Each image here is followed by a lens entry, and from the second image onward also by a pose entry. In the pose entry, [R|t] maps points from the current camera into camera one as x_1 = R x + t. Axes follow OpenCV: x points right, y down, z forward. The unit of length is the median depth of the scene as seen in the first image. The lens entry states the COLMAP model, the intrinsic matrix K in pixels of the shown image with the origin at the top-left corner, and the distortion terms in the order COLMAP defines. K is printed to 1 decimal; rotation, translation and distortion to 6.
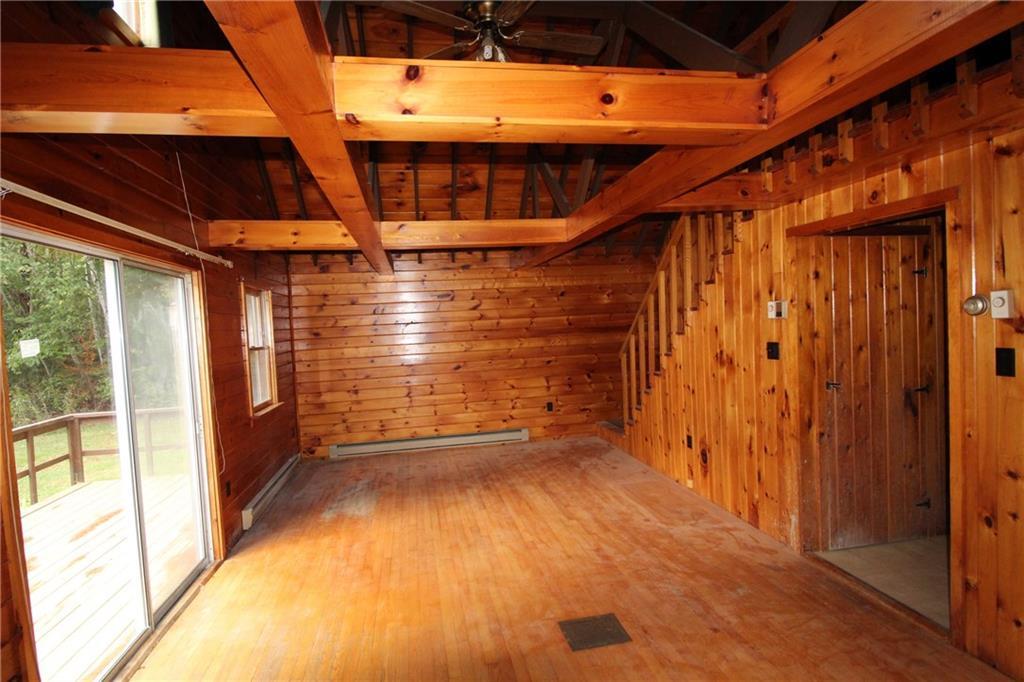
lens RADIAL K [[520.5, 0, 504.5], [0, 520.5, 343.2], [0, 0, 1]] dist [-0.000746, -0.011061]
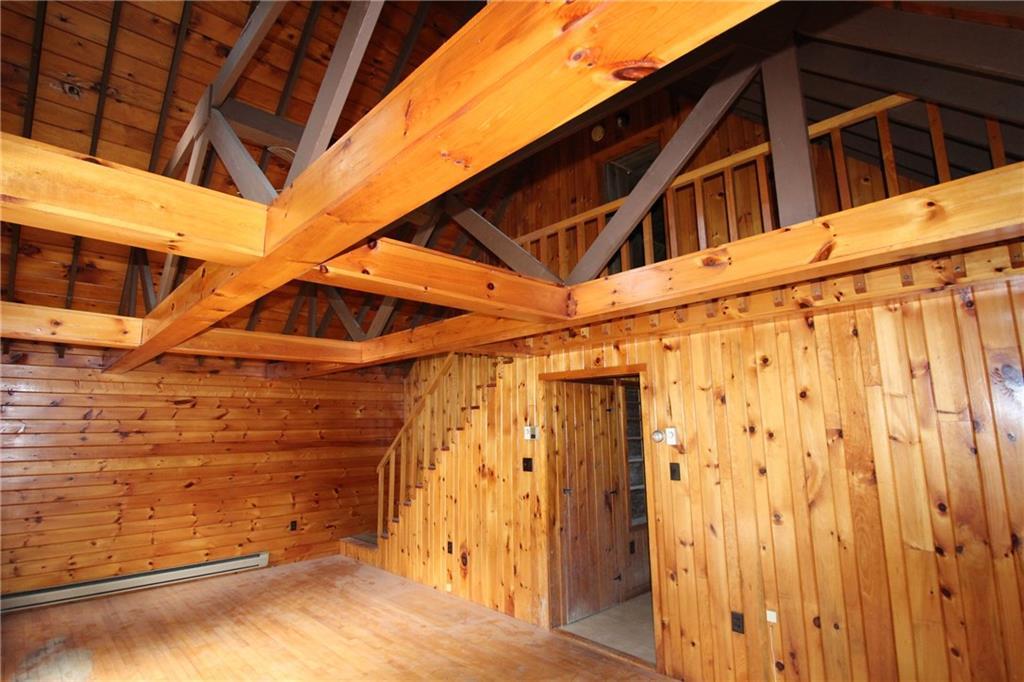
lens RADIAL K [[520.5, 0, 504.3], [0, 520.5, 340.7], [0, 0, 1]] dist [-0.000746, -0.011061]
pose [[0.836593, 0.124030, 0.533600, -0.249205], [-0.005201, 0.975788, -0.218657, -0.003109], [-0.547801, 0.180151, 0.816982, -0.083335]]
